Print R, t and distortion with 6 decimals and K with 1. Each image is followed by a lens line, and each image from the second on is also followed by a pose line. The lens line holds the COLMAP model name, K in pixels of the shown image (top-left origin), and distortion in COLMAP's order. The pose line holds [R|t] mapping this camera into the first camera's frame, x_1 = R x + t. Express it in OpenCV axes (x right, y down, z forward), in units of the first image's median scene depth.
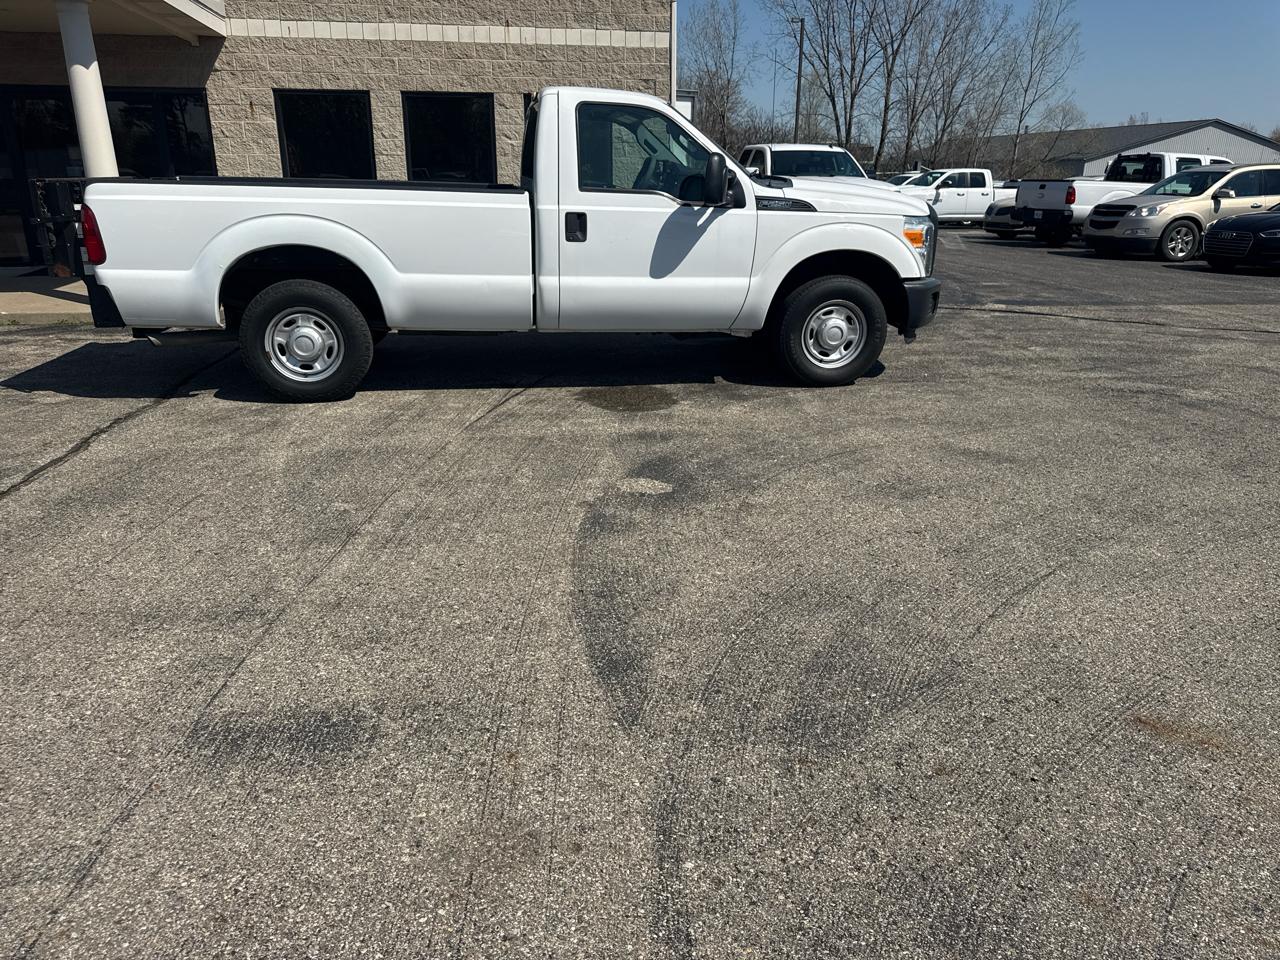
lens RADIAL K [[878.1, 0, 641.6], [0, 878.1, 484.3], [0, 0, 1]] dist [0.016597, -0.019986]
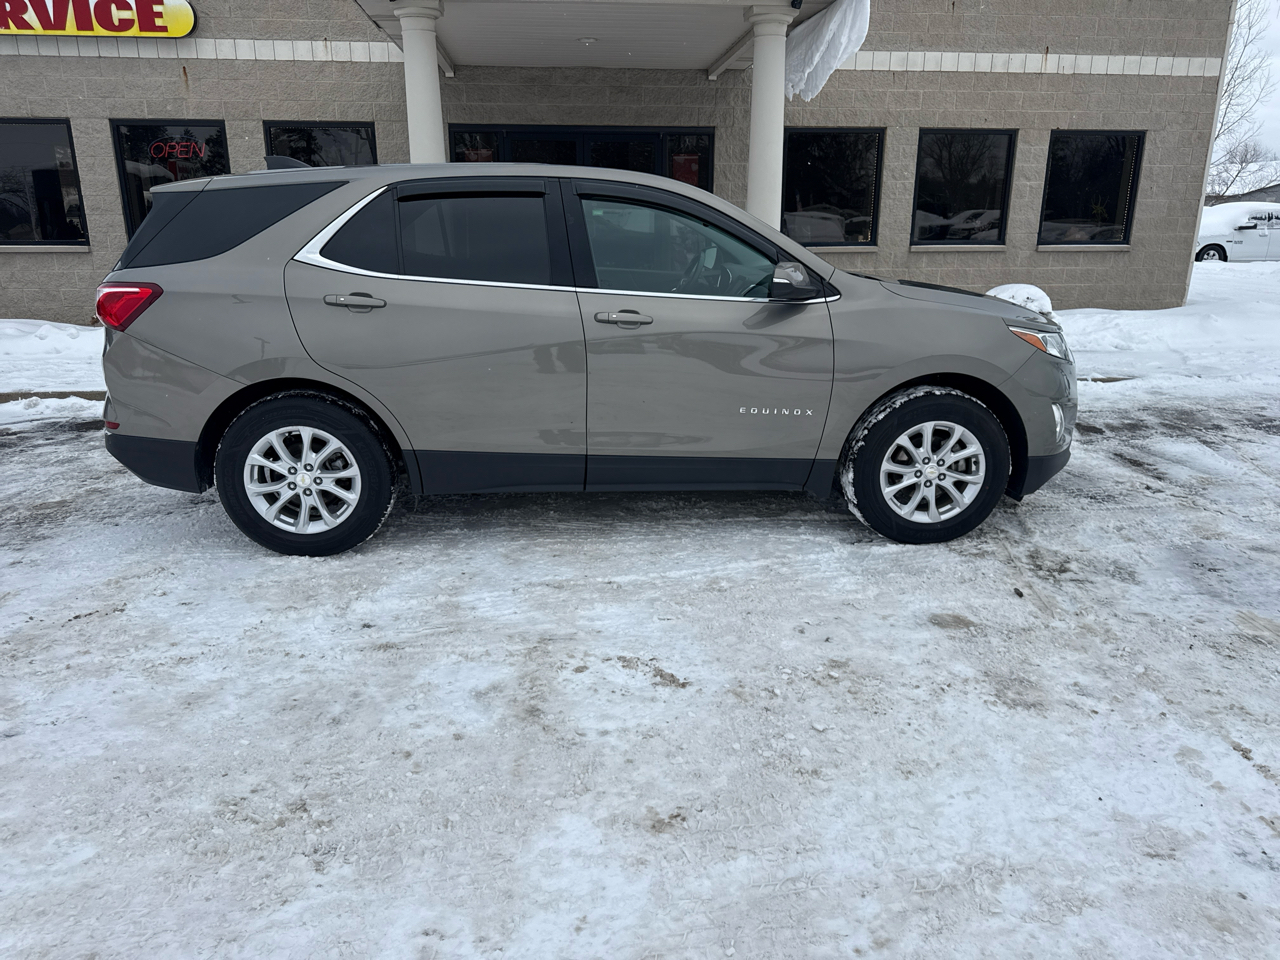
lens RADIAL K [[878.1, 0, 637.3], [0, 878.1, 480.6], [0, 0, 1]] dist [0.016597, -0.019986]
pose [[0.996511, 0.022700, -0.080312, -0.471758], [-0.025935, 0.998884, -0.039469, -0.049745], [0.079326, 0.041414, 0.995988, 0.110522]]
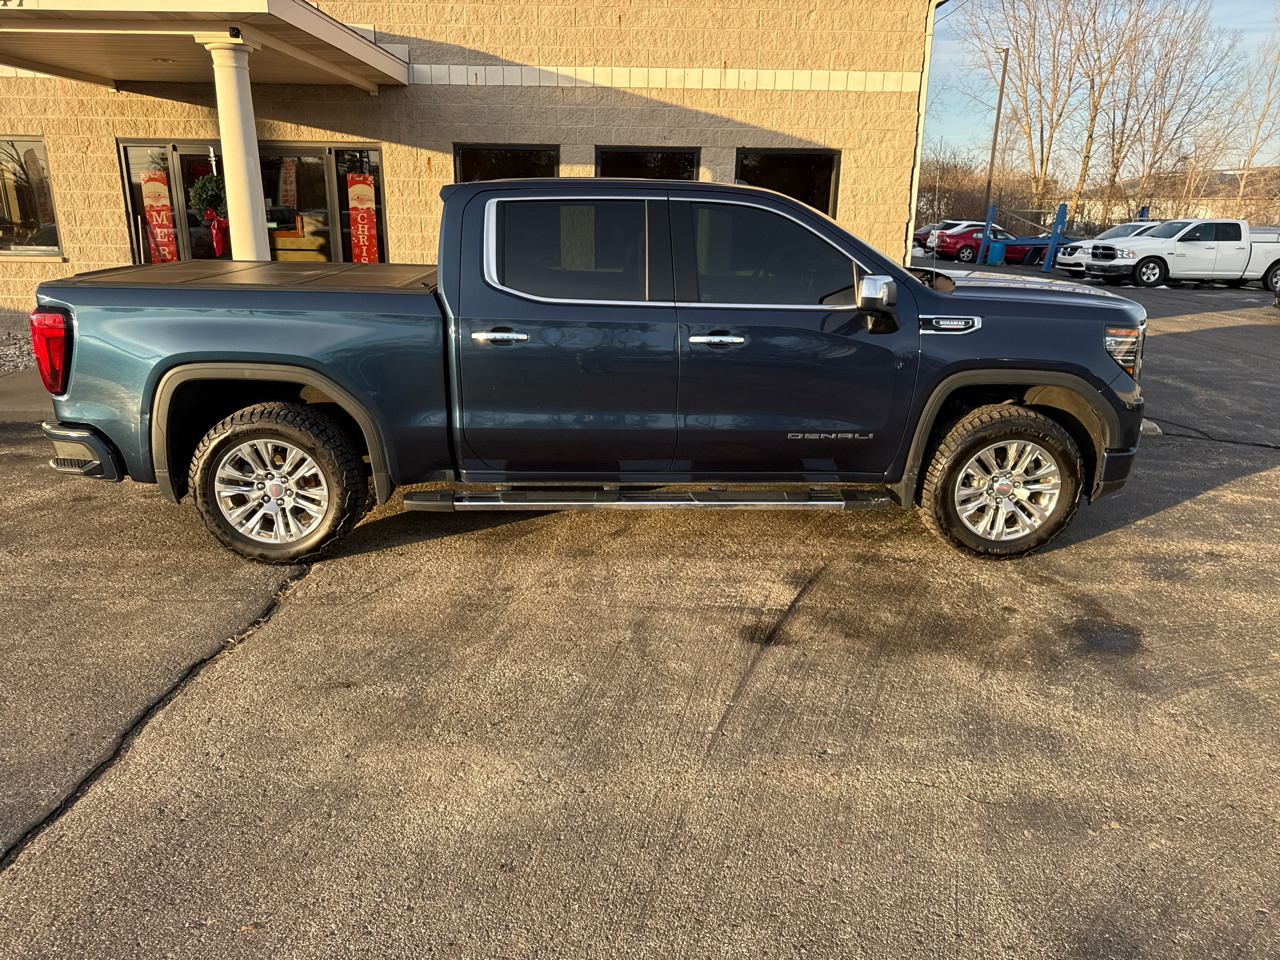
lens RADIAL K [[878.1, 0, 636.2], [0, 878.1, 482.2], [0, 0, 1]] dist [0.016597, -0.019986]
pose [[0.984134, 0.064358, -0.165341, -0.069808], [-0.069608, 0.997232, -0.026150, -0.097473], [0.163200, 0.037244, 0.985890, 0.170571]]
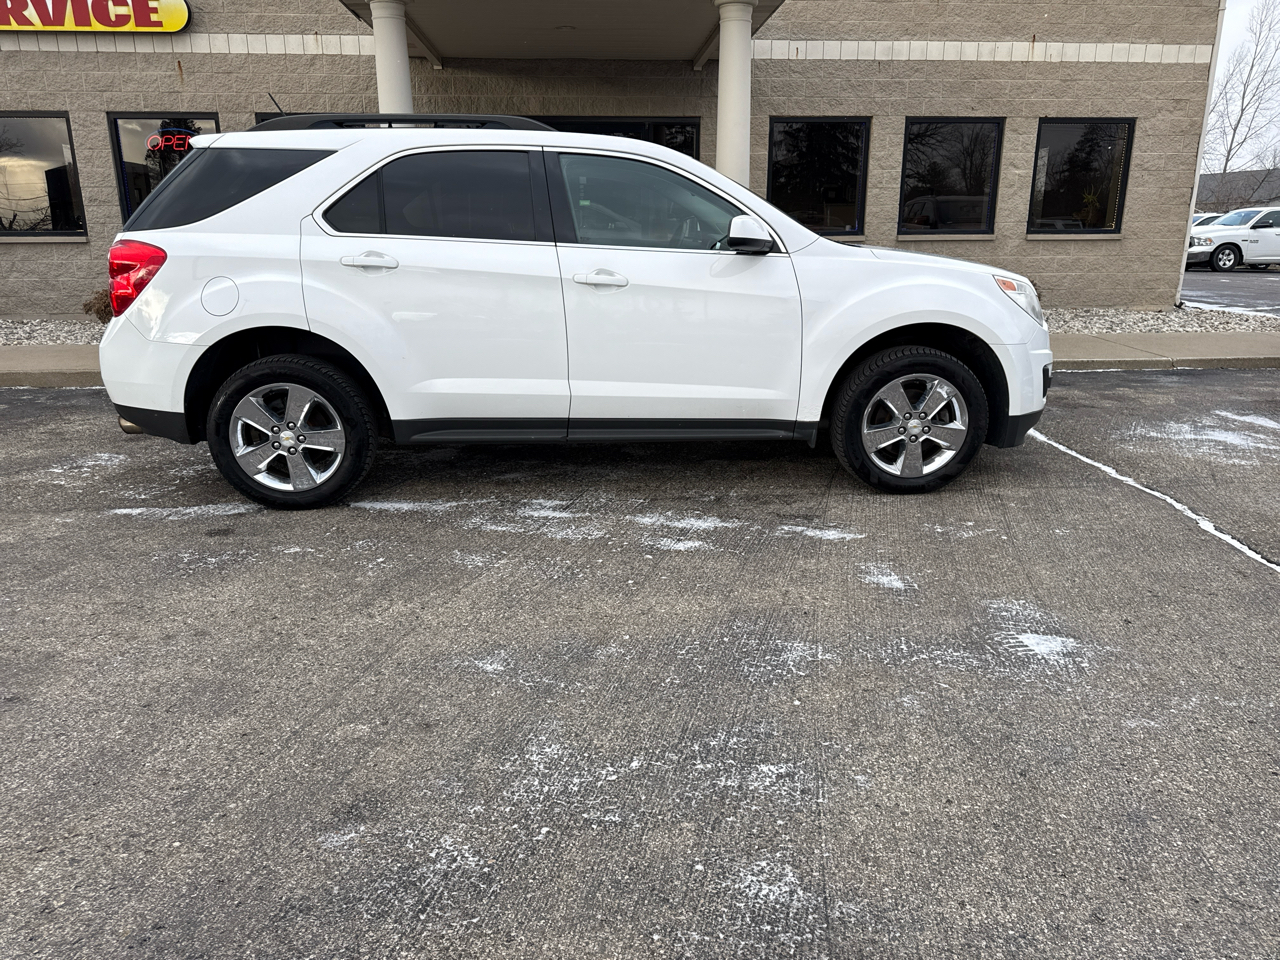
lens RADIAL K [[878.1, 0, 642.2], [0, 878.1, 481.6], [0, 0, 1]] dist [0.016597, -0.019986]
pose [[0.994070, 0.024522, -0.105944, -0.429665], [-0.029995, 0.998280, -0.050378, -0.026946], [0.104526, 0.053257, 0.993095, 0.110578]]
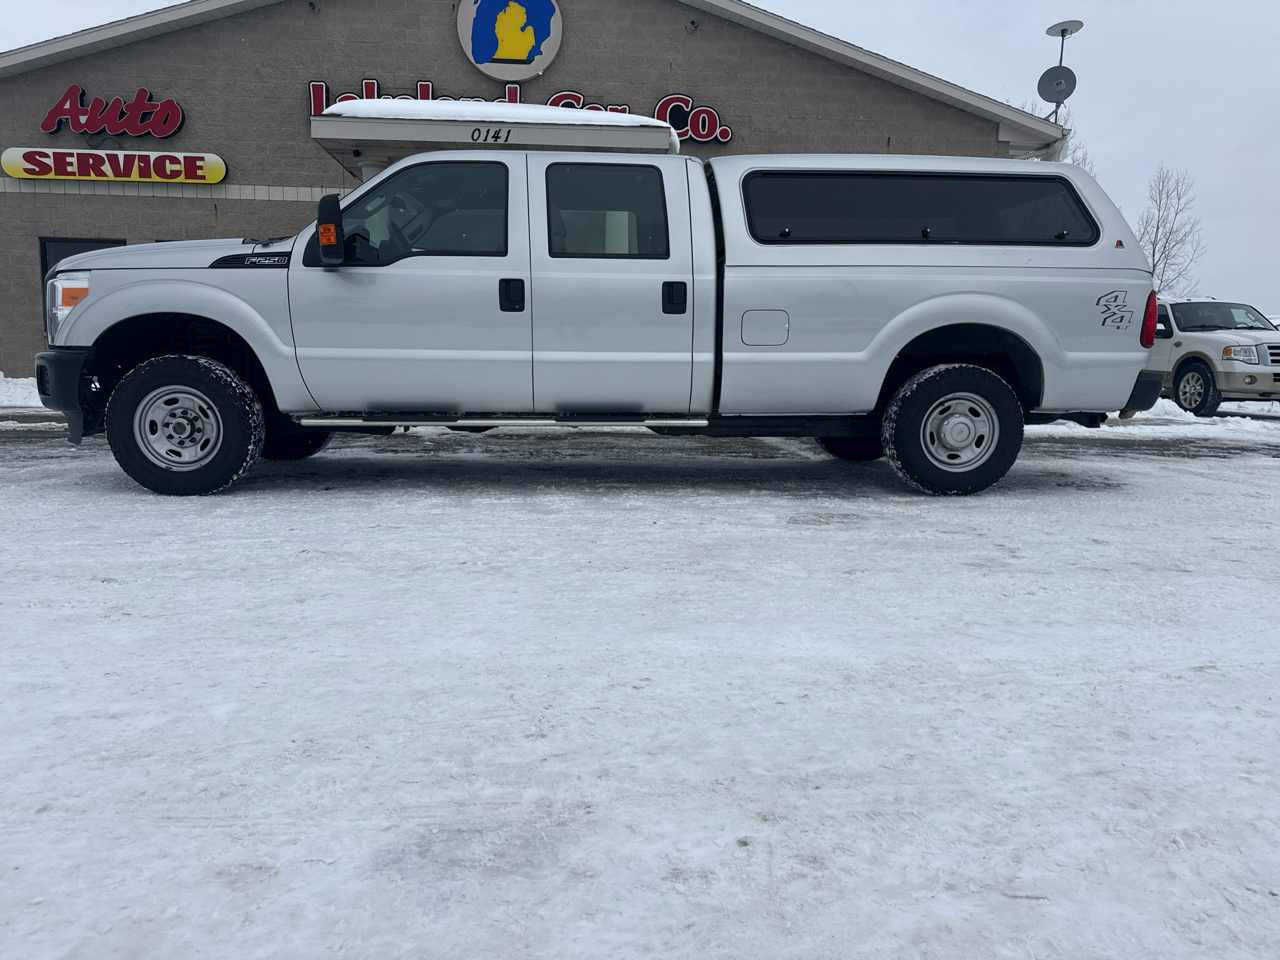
lens RADIAL K [[878.1, 0, 637.7], [0, 878.1, 481.9], [0, 0, 1]] dist [0.016597, -0.019986]
pose [[0.995748, 0.020923, -0.089707, -0.337121], [-0.038650, 0.978889, -0.200706, 0.082059], [0.083614, 0.203320, 0.975536, -0.079076]]
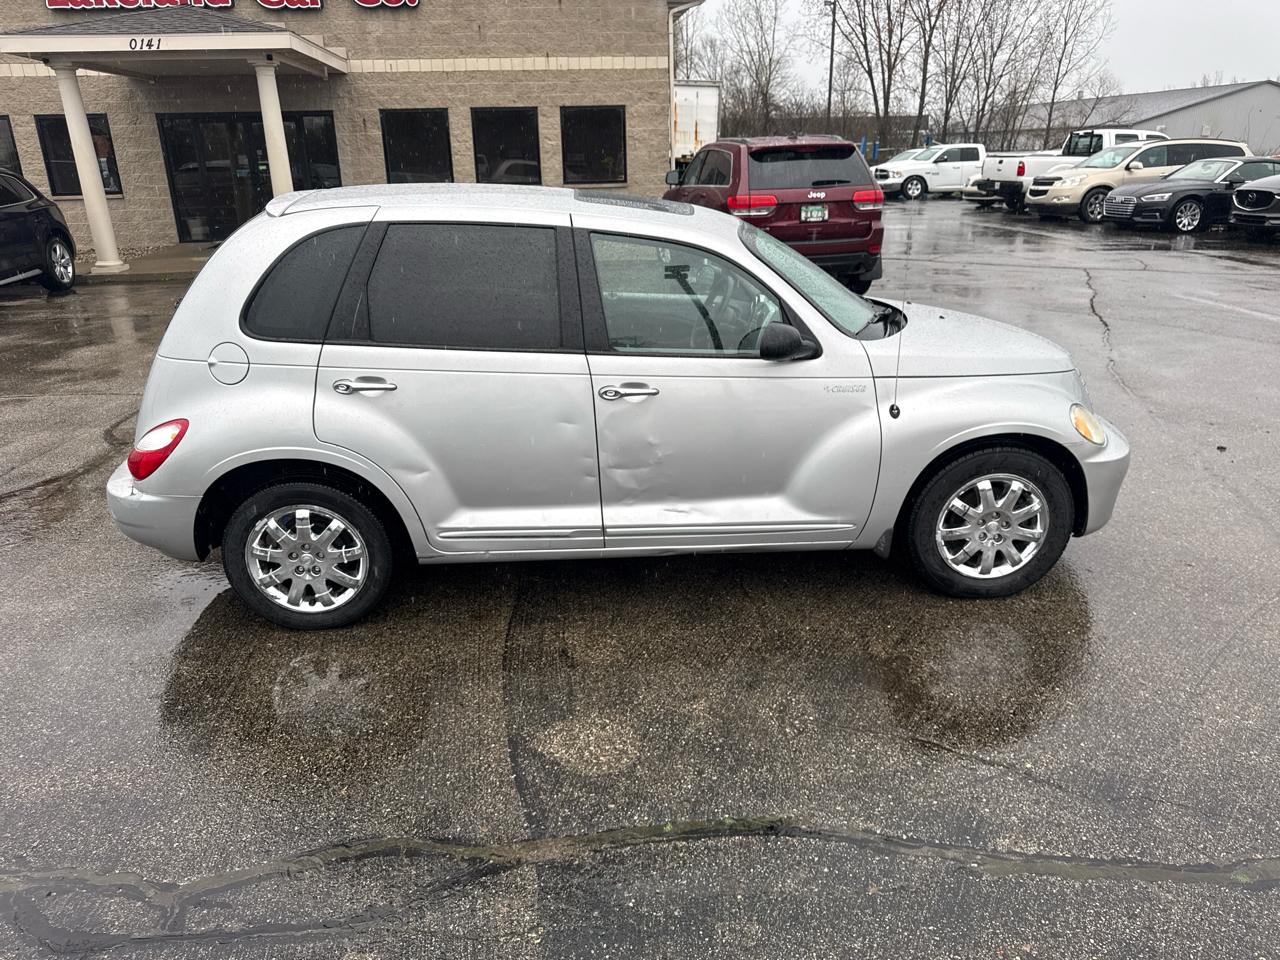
lens RADIAL K [[878.1, 0, 641.4], [0, 878.1, 486.7], [0, 0, 1]] dist [0.016597, -0.019986]
pose [[0.997888, -0.001451, -0.064935, 0.078245], [0.003191, 0.999638, 0.026706, 0.103955], [0.064873, -0.026856, 0.997532, -0.356299]]
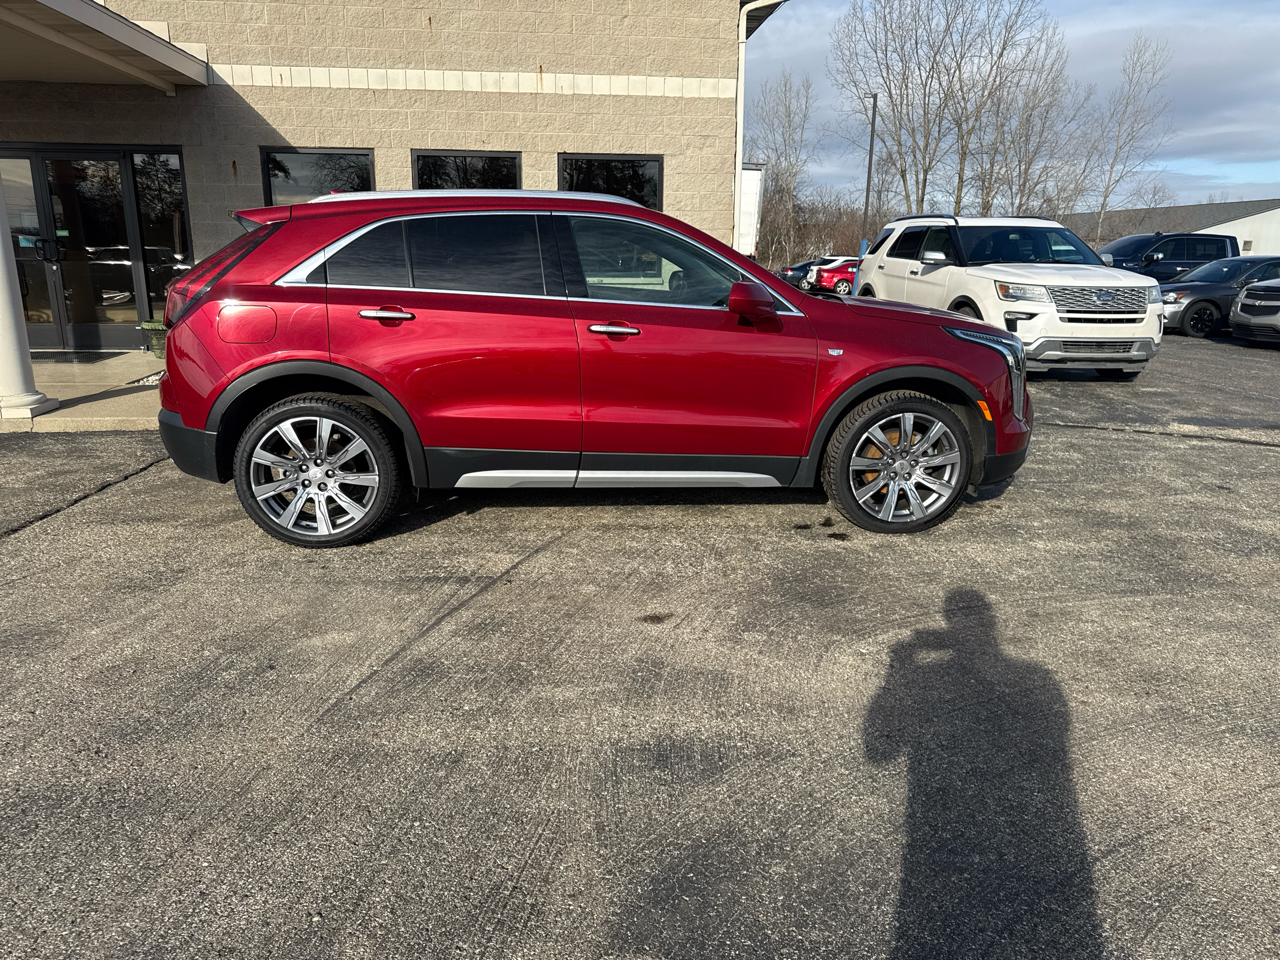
lens RADIAL K [[878.1, 0, 634.5], [0, 878.1, 488.0], [0, 0, 1]] dist [0.016597, -0.019986]
pose [[0.996906, 0.024970, -0.074527, 0.007466], [-0.030526, 0.996763, -0.074371, -0.070568], [0.072428, 0.076416, 0.994442, 0.209508]]
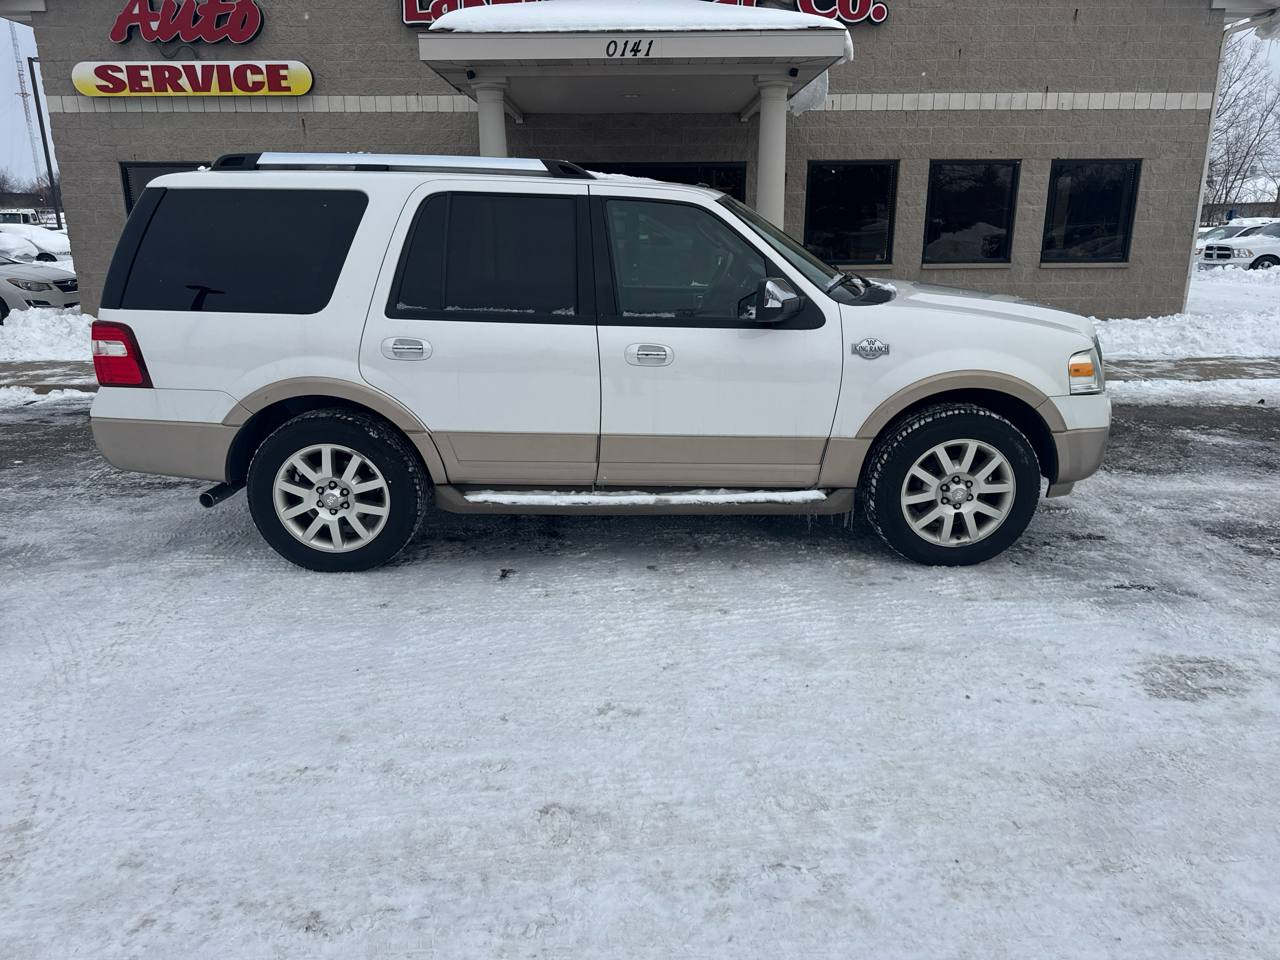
lens RADIAL K [[878.1, 0, 640.3], [0, 878.1, 476.6], [0, 0, 1]] dist [0.016597, -0.019986]
pose [[0.986244, 0.037814, -0.160913, -0.418500], [-0.046585, 0.997607, -0.051089, -0.021957], [0.158596, 0.057883, 0.985645, -0.013266]]
